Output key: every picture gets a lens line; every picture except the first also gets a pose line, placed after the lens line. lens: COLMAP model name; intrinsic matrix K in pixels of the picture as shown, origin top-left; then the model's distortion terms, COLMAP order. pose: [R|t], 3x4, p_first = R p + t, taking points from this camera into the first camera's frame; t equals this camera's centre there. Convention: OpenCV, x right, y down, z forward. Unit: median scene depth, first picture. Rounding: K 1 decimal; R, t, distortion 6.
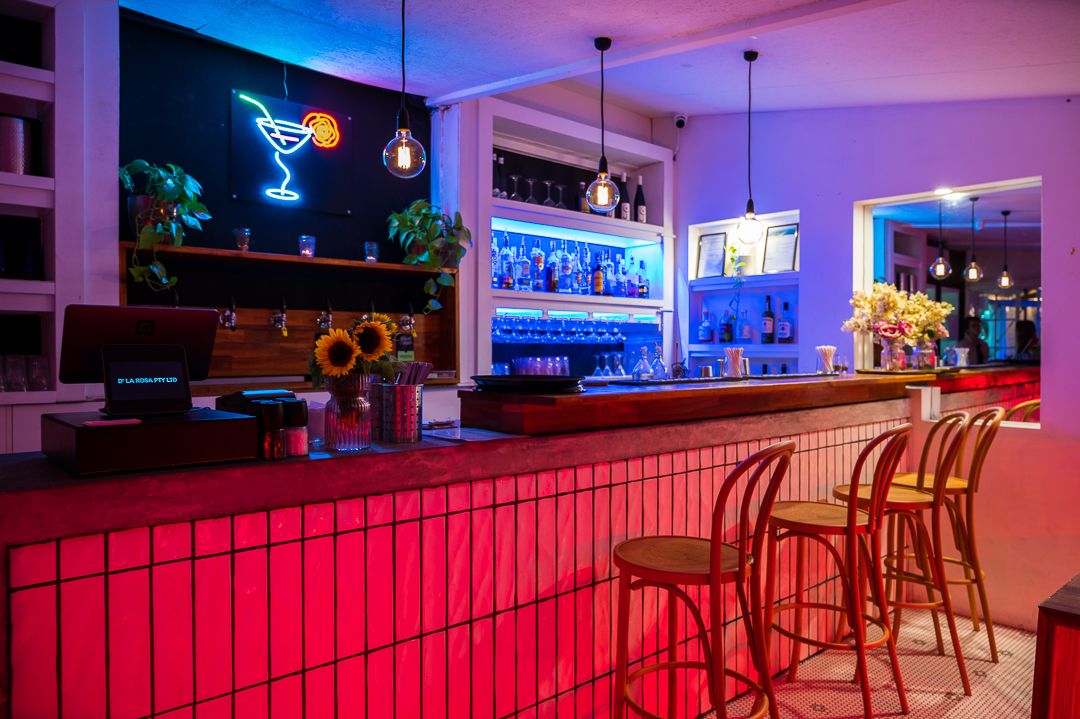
lens RADIAL K [[756.2, 0, 540.0], [0, 756.2, 359.5], [0, 0, 1]] dist [0.000731, -0.000234]
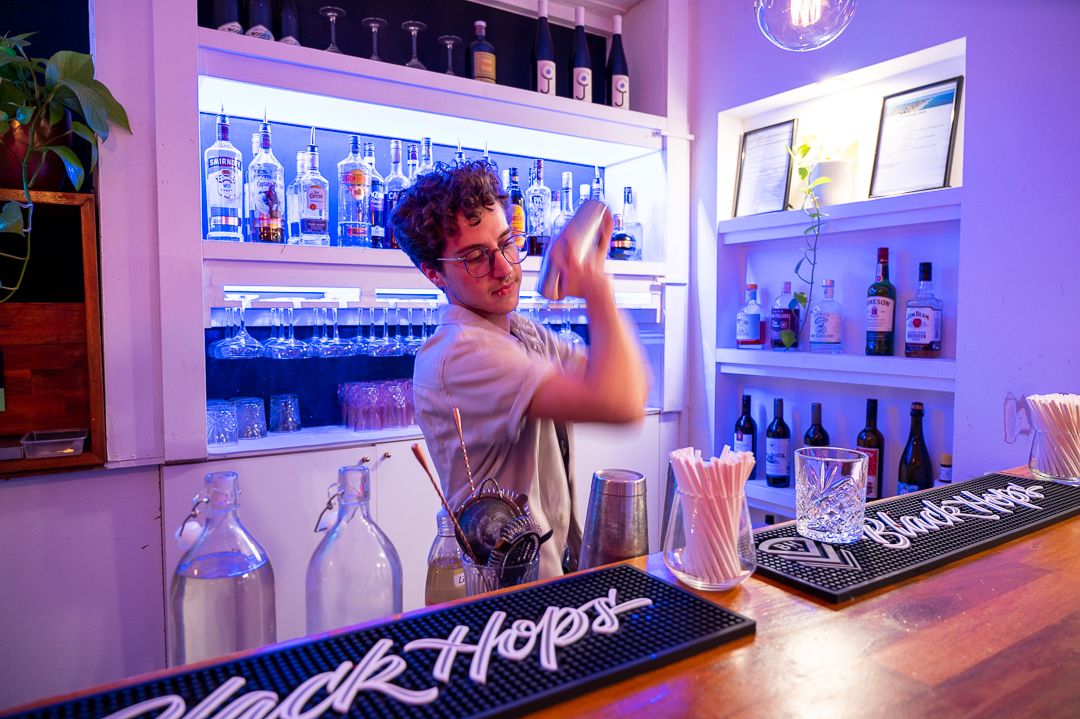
lens RADIAL K [[708.4, 0, 540.0], [0, 708.4, 359.5], [0, 0, 1]] dist [-0.005975, 0.000593]
pose [[0.986684, 0.004919, -0.162574, 0.160179], [0.003213, 0.998758, 0.049720, -0.037651], [0.162617, -0.049580, 0.985443, 0.519336]]
